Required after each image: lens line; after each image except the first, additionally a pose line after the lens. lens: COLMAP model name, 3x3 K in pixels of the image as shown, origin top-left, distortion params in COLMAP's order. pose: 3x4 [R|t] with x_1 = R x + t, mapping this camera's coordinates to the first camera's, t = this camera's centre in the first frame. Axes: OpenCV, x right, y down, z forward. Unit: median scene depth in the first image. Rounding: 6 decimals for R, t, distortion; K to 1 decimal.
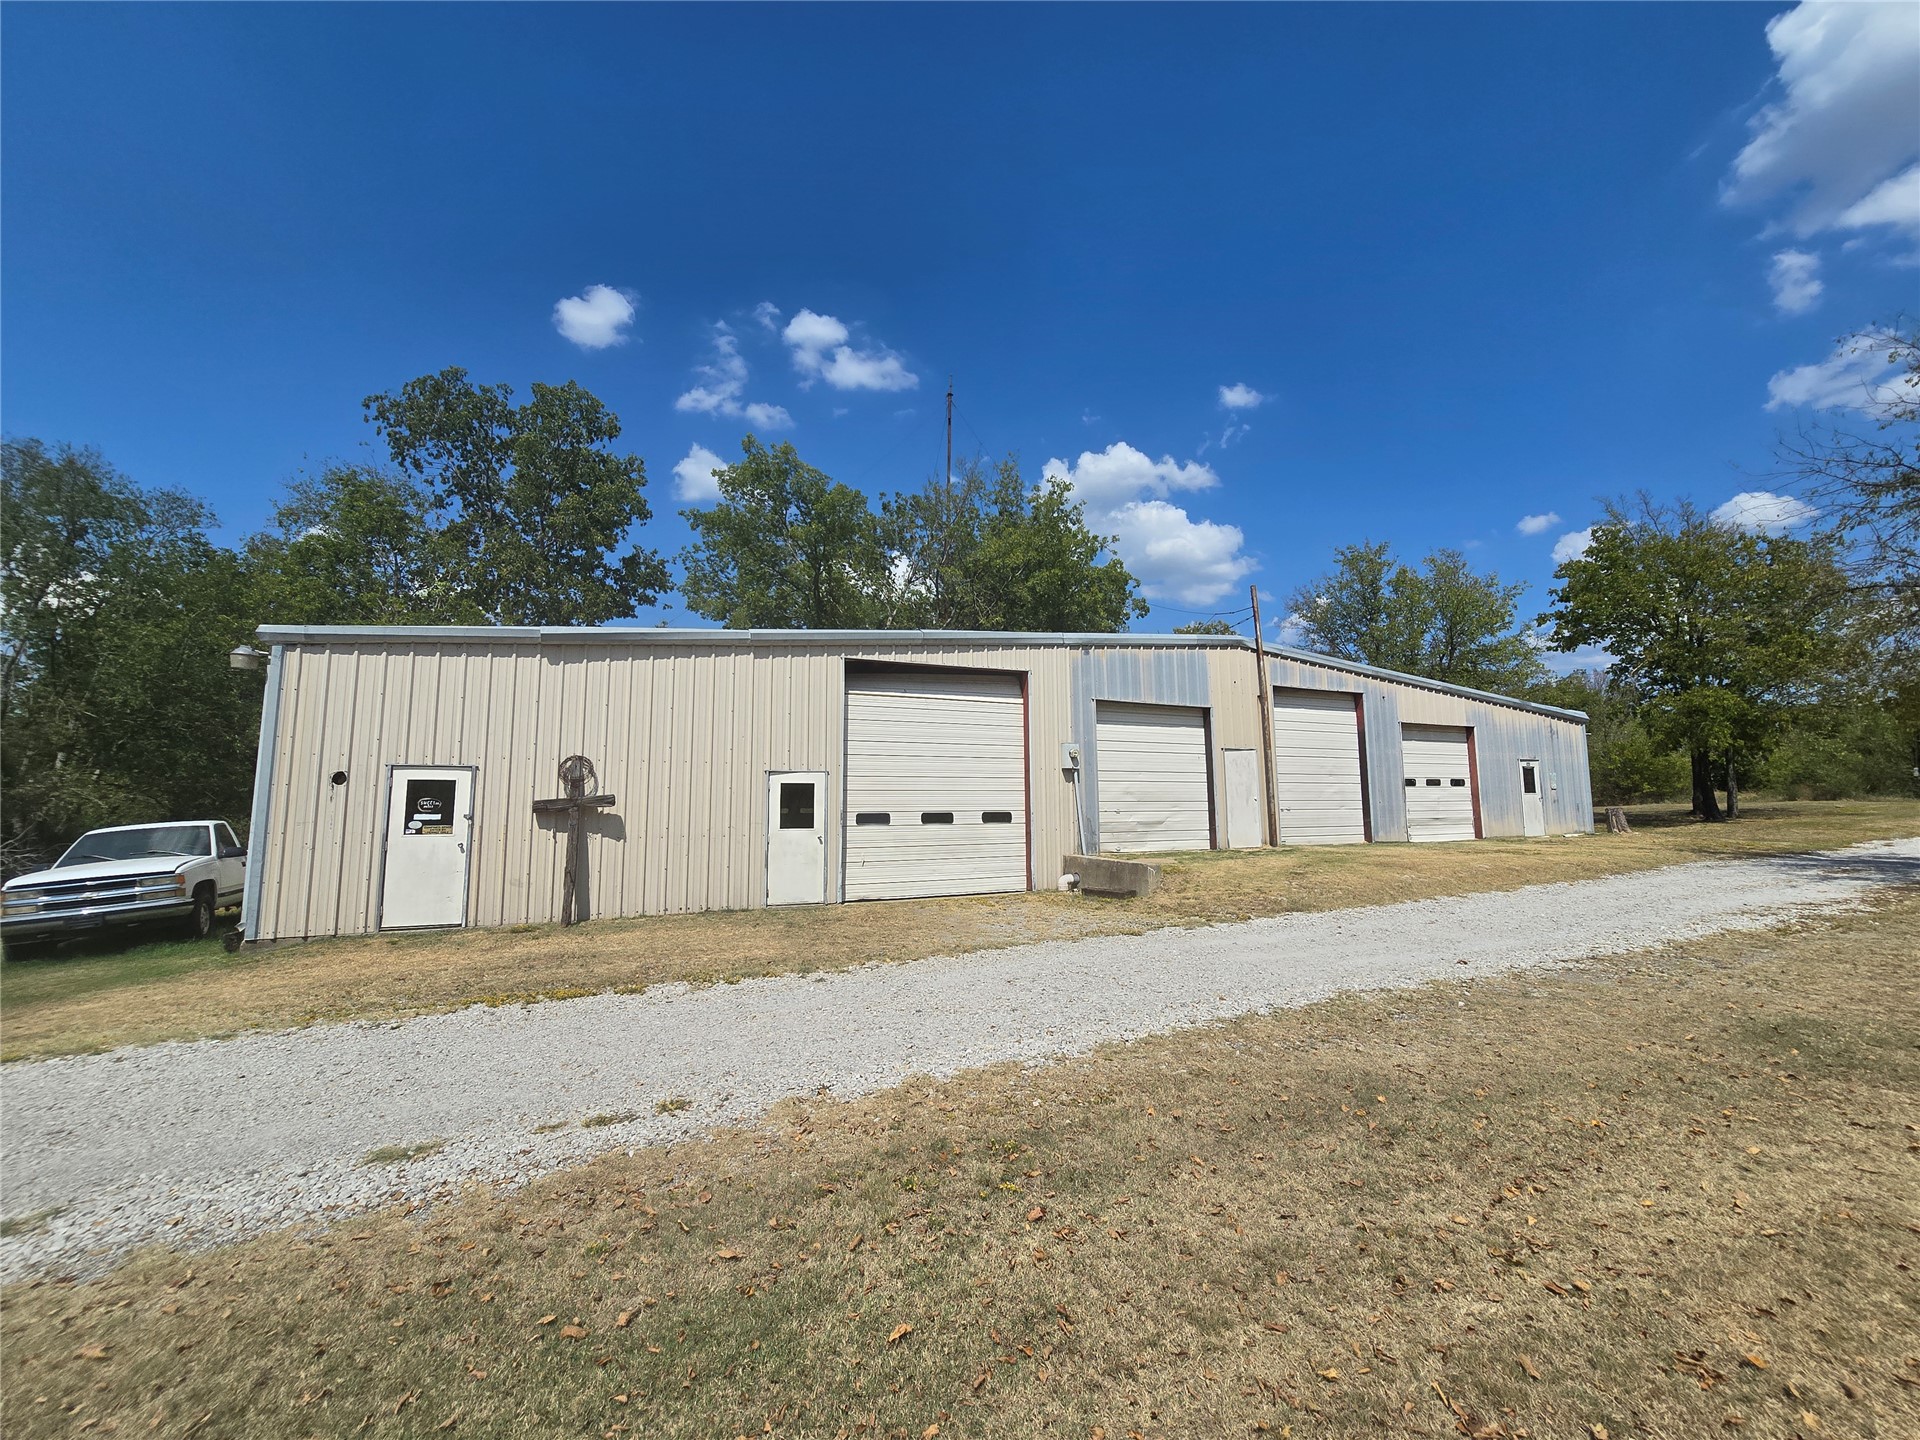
lens RADIAL K [[789.5, 0, 949.8], [0, 789.5, 720.8], [0, 0, 1]] dist [-0.004391, 0.001729]
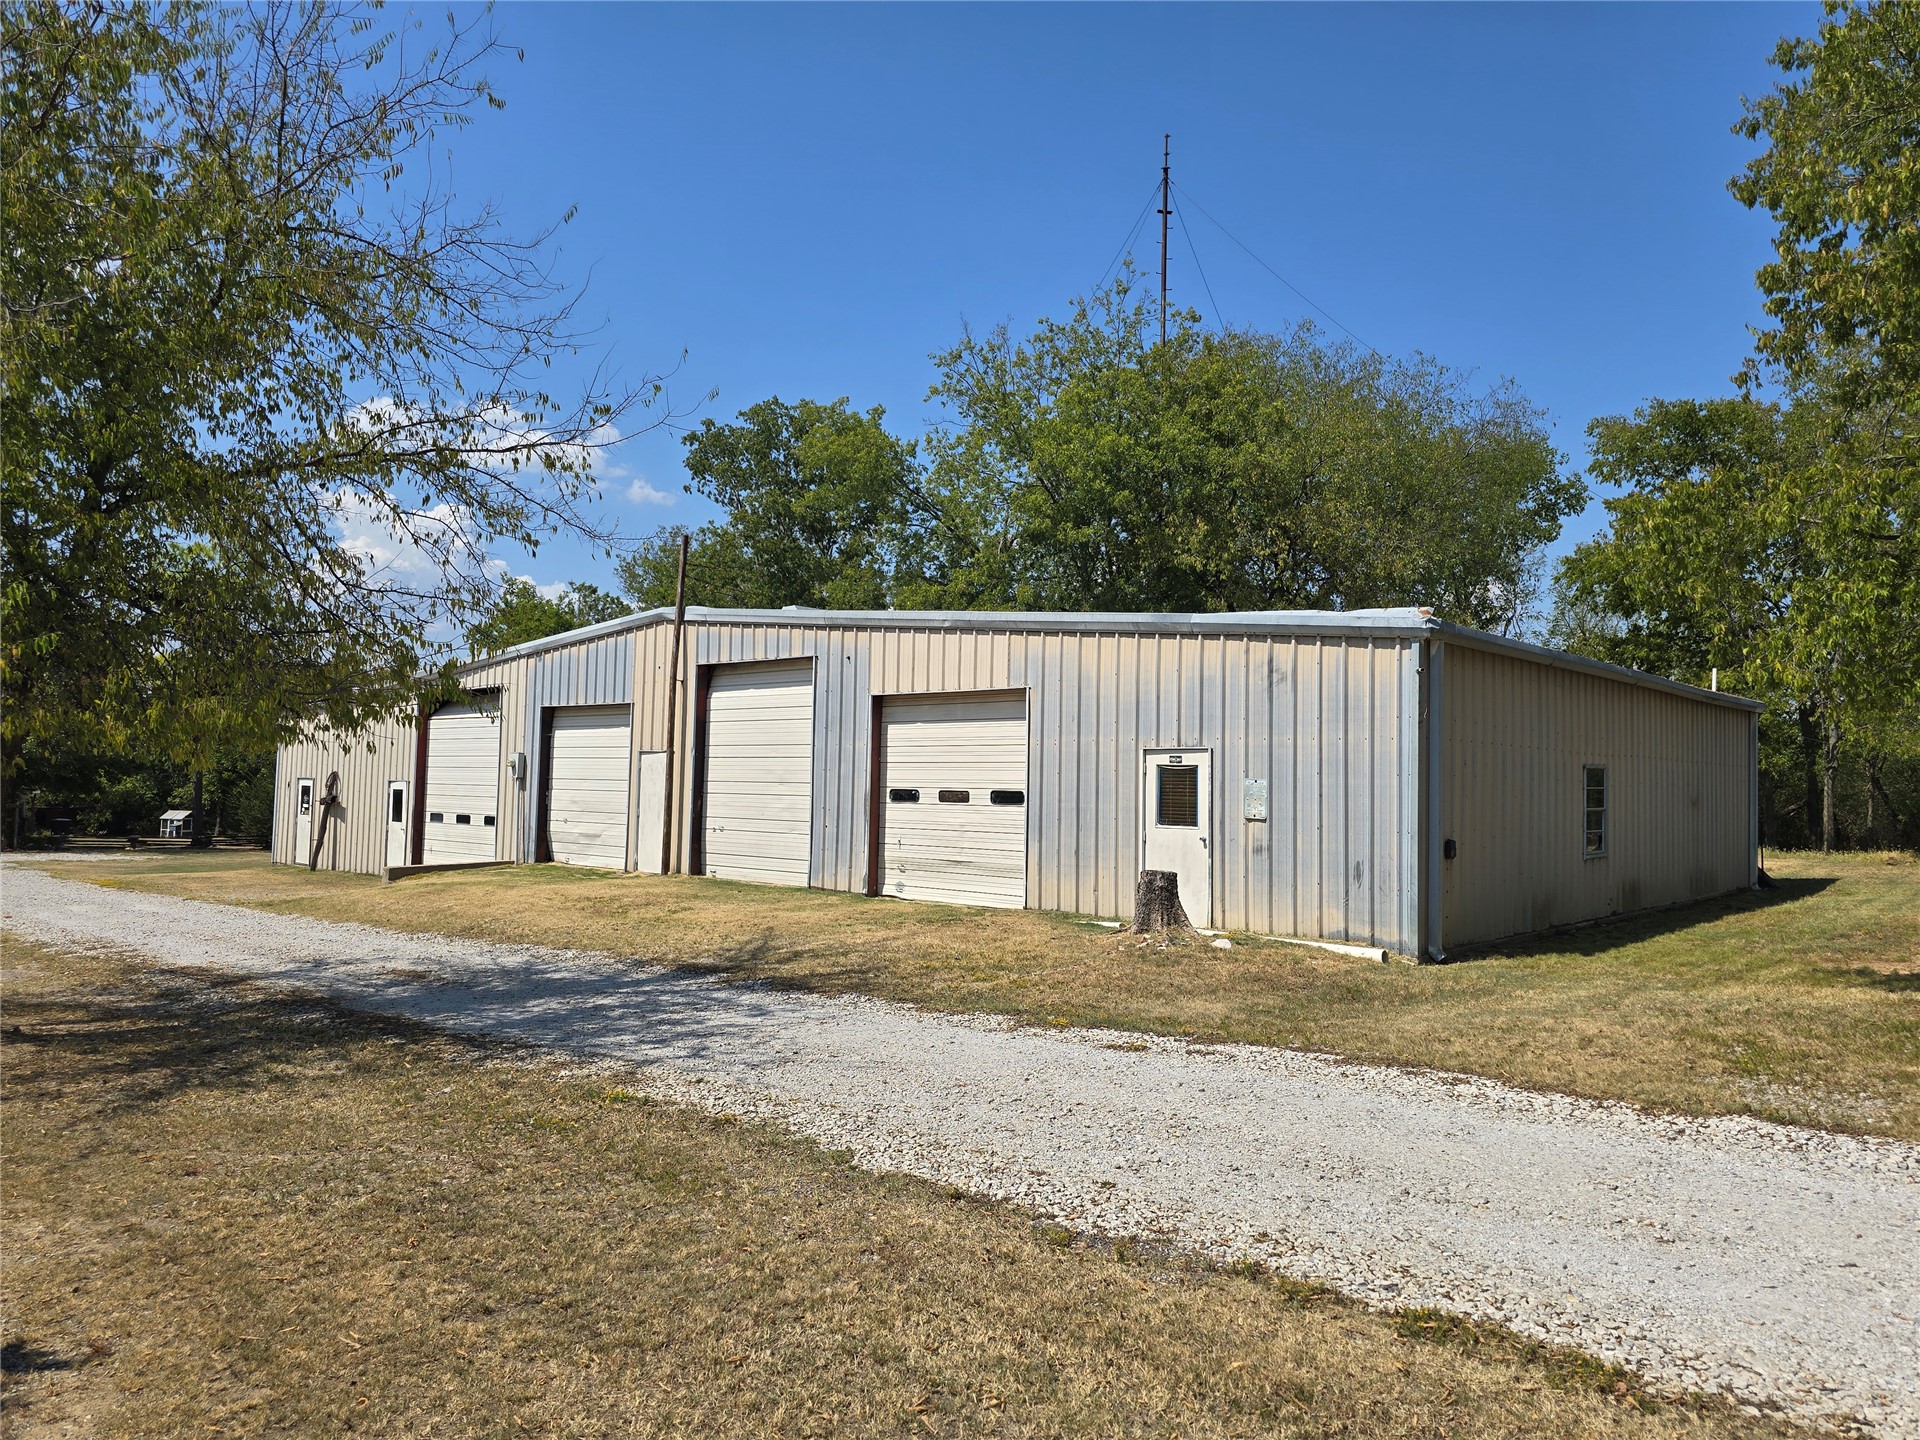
lens RADIAL K [[1300.0, 0, 964.2], [0, 1300.0, 706.7], [0, 0, 1]] dist [0.044870, 0.000516]
pose [[0.380820, -0.041613, -0.923712, 1.892205], [0.080996, 0.996648, -0.011506, 0.034850], [0.921095, -0.070435, 0.382914, 0.862189]]
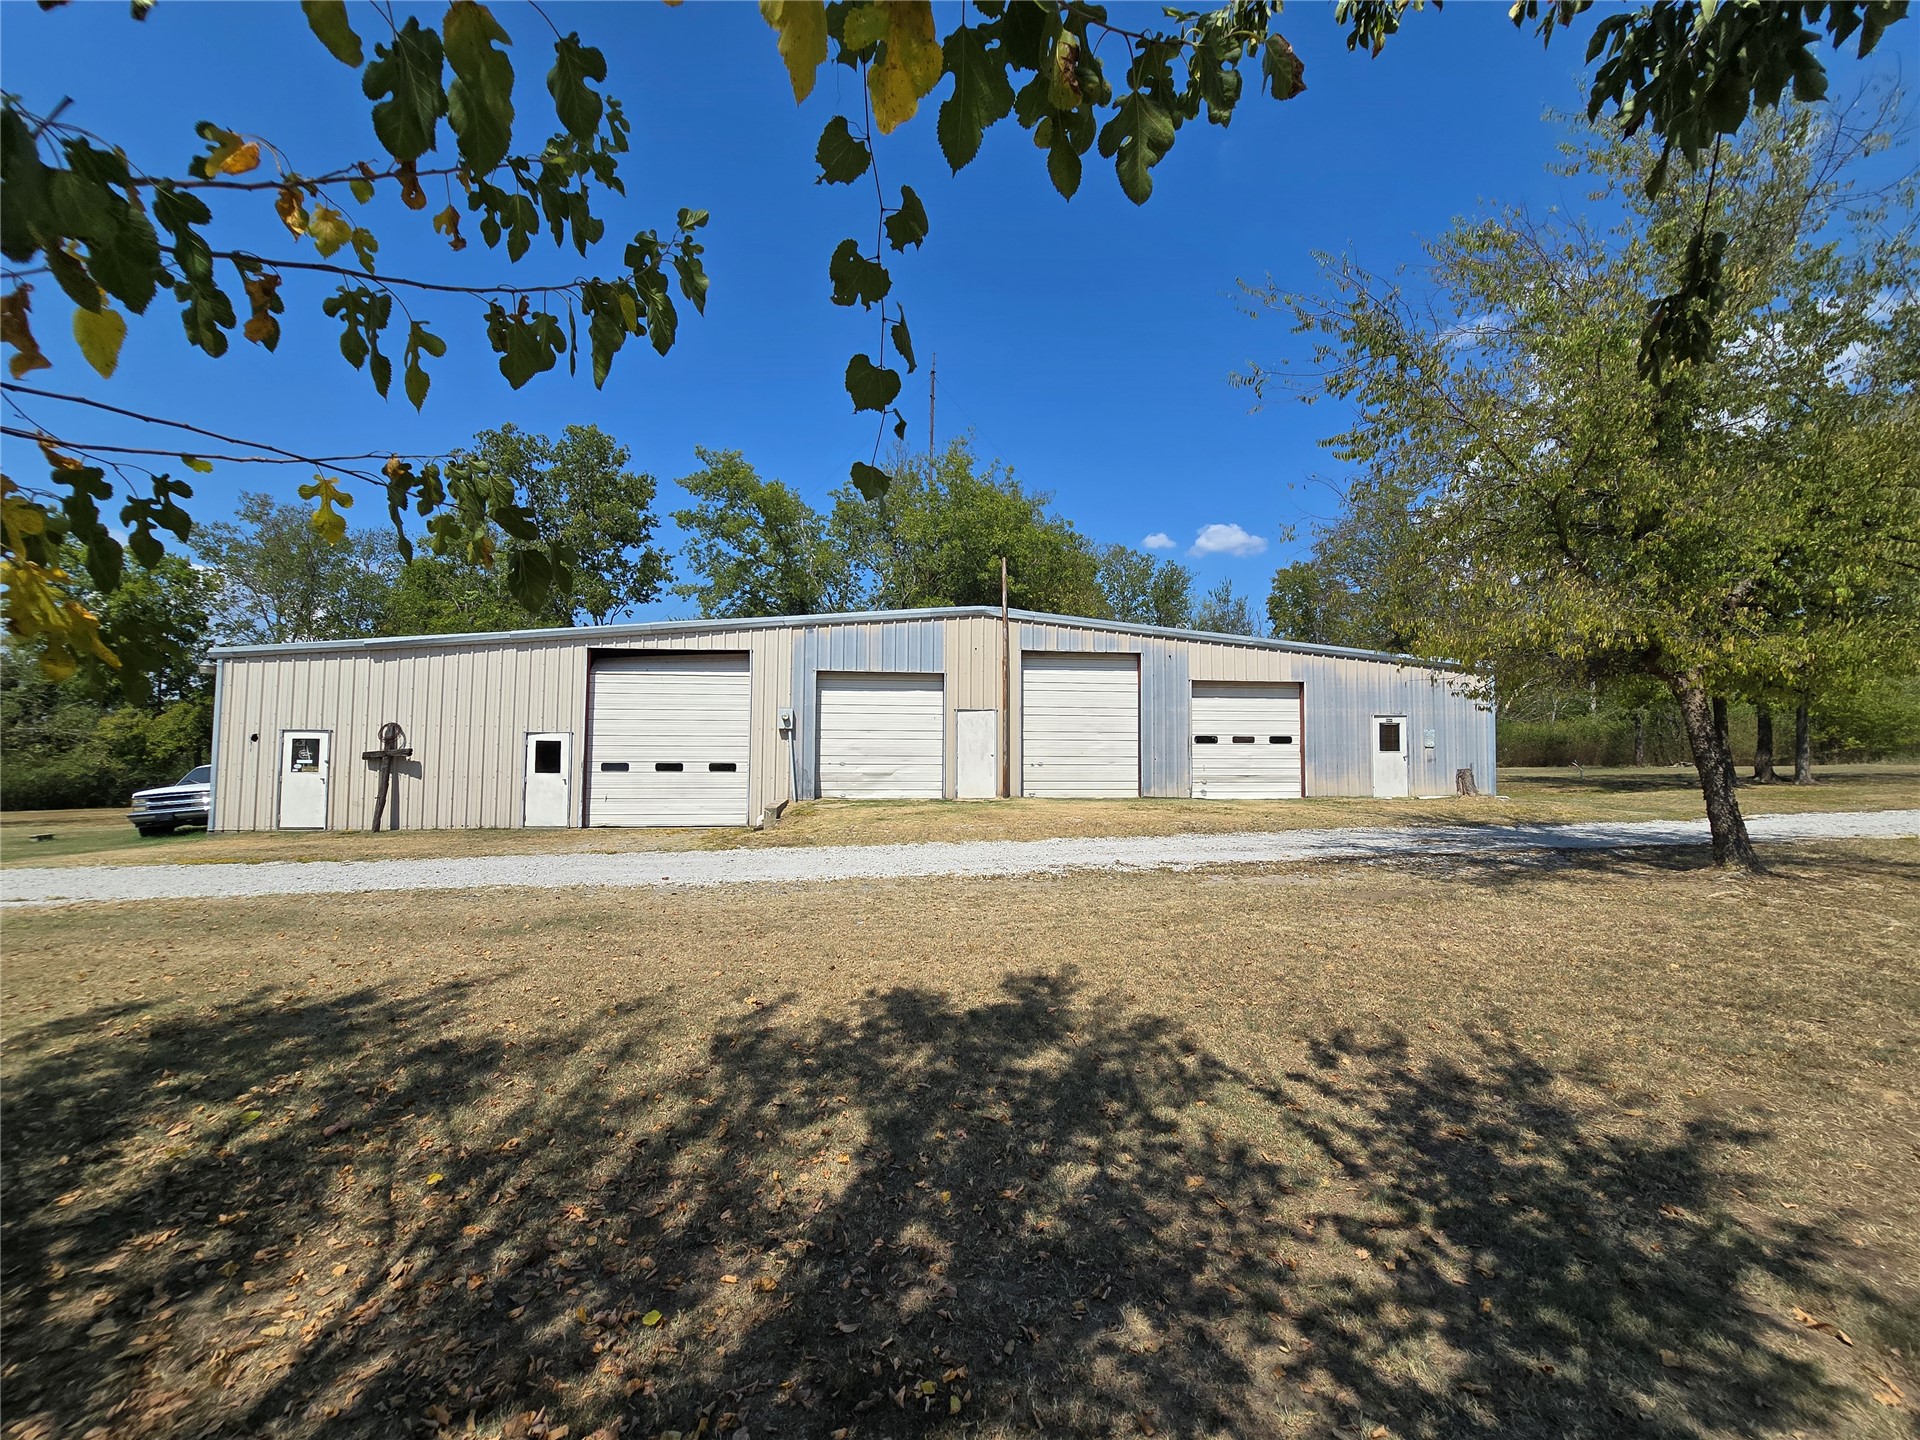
lens RADIAL K [[789.5, 0, 961.1], [0, 789.5, 719.3], [0, 0, 1]] dist [-0.004391, 0.001729]
pose [[0.946685, -0.001998, -0.322155, 0.774486], [0.023775, 0.997687, 0.063676, -0.024118], [0.321282, -0.067941, 0.944543, -0.060714]]
